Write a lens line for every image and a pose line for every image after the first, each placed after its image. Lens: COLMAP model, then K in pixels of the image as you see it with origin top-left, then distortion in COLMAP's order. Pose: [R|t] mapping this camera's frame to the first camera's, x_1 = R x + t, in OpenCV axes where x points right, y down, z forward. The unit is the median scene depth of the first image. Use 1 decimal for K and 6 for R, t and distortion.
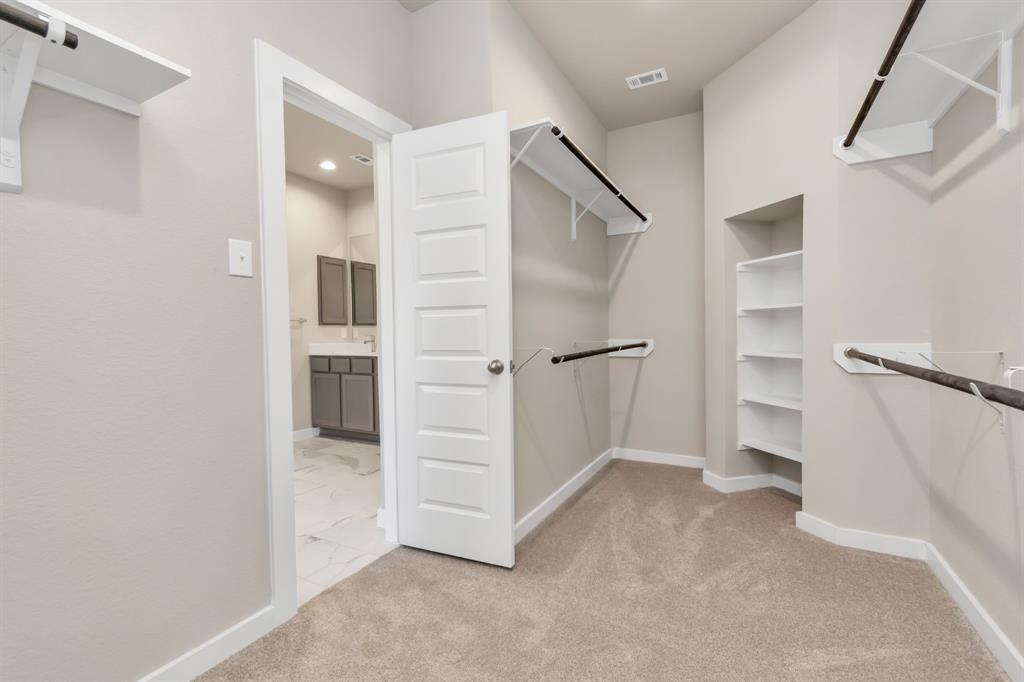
lens RADIAL K [[460.3, 0, 514.8], [0, 460.3, 349.6], [0, 0, 1]] dist [0.002131, 0.000247]
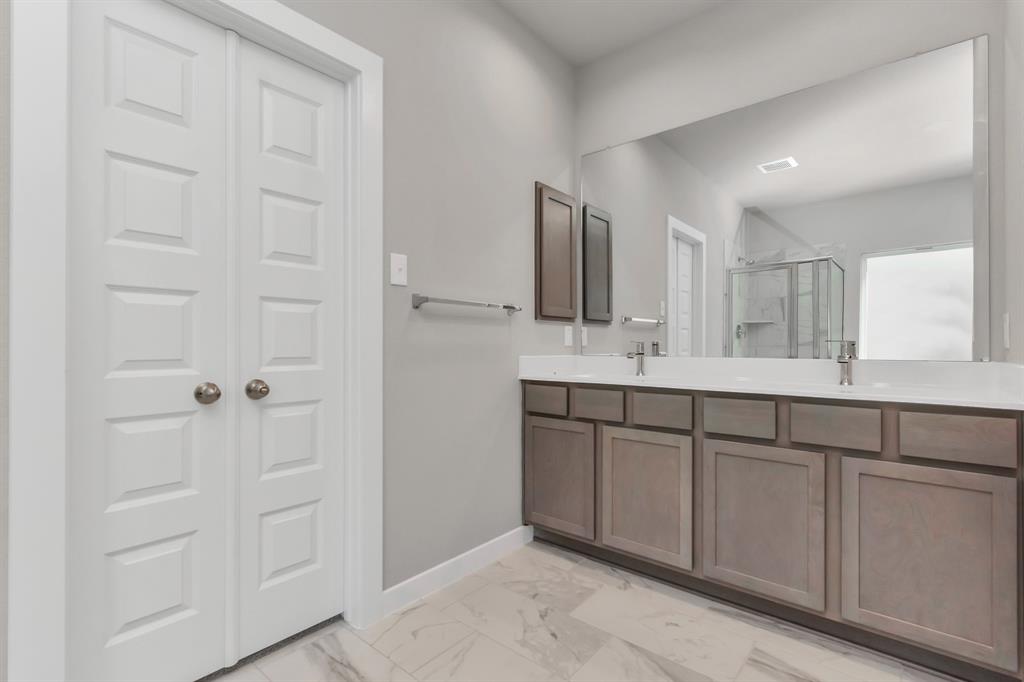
lens RADIAL K [[460.3, 0, 515.1], [0, 460.3, 348.4], [0, 0, 1]] dist [0.002131, 0.000247]
pose [[0.960690, -0.002047, -0.277614, -0.309343], [-0.008595, 0.999274, -0.037109, -0.002262], [0.277489, 0.038037, 0.959976, 0.515847]]
